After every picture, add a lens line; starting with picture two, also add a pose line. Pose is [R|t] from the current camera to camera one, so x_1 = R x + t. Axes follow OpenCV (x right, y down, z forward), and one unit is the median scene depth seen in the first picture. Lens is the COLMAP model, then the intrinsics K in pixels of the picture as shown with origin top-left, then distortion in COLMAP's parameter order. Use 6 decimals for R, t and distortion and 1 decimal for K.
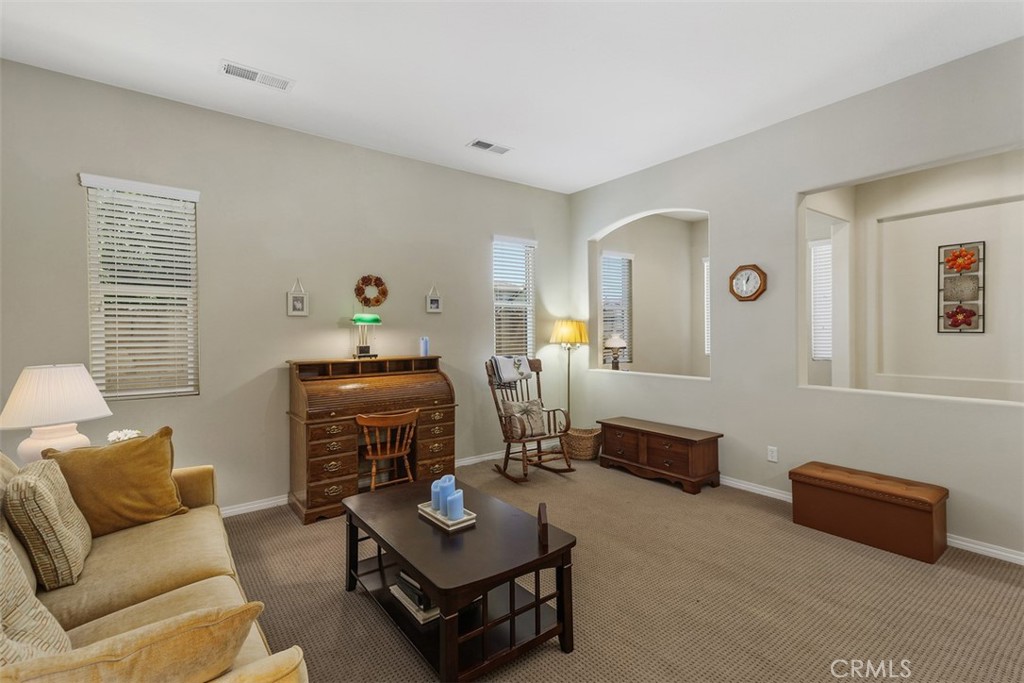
lens RADIAL K [[474.5, 0, 511.9], [0, 474.5, 335.2], [0, 0, 1]] dist [0.042388, -0.000074]
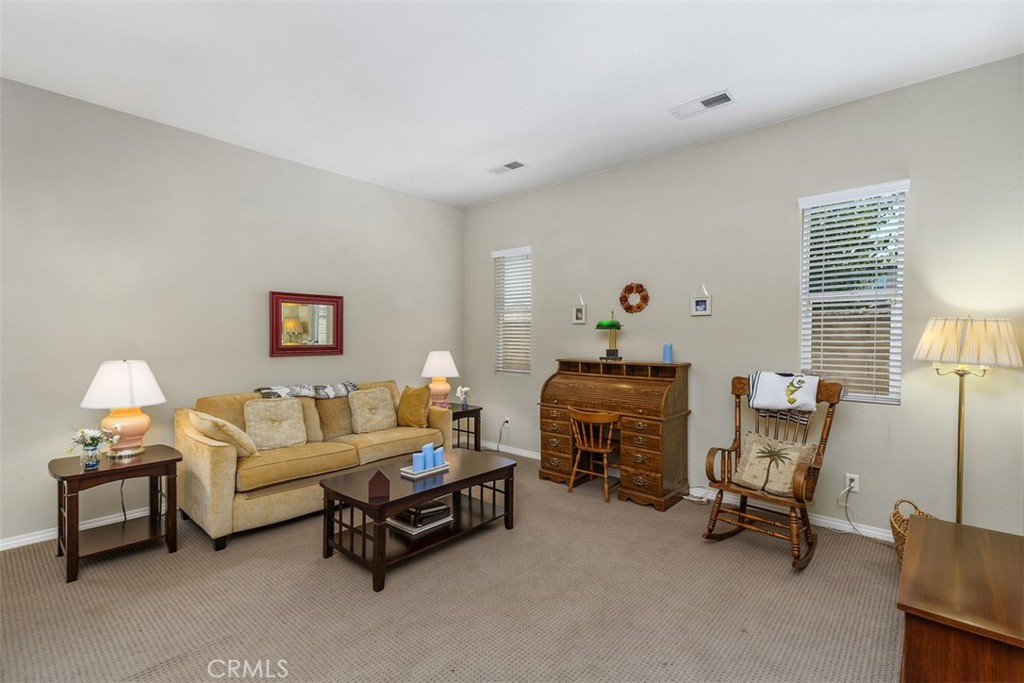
lens RADIAL K [[468.6, 0, 516.5], [0, 468.6, 345.5], [0, 0, 1]] dist [0.040630, -0.000452]
pose [[0.190904, 0.028735, -0.981188, 0.719080], [-0.012383, 0.999562, 0.026864, -0.013180], [0.981531, 0.007022, 0.191176, 0.576382]]
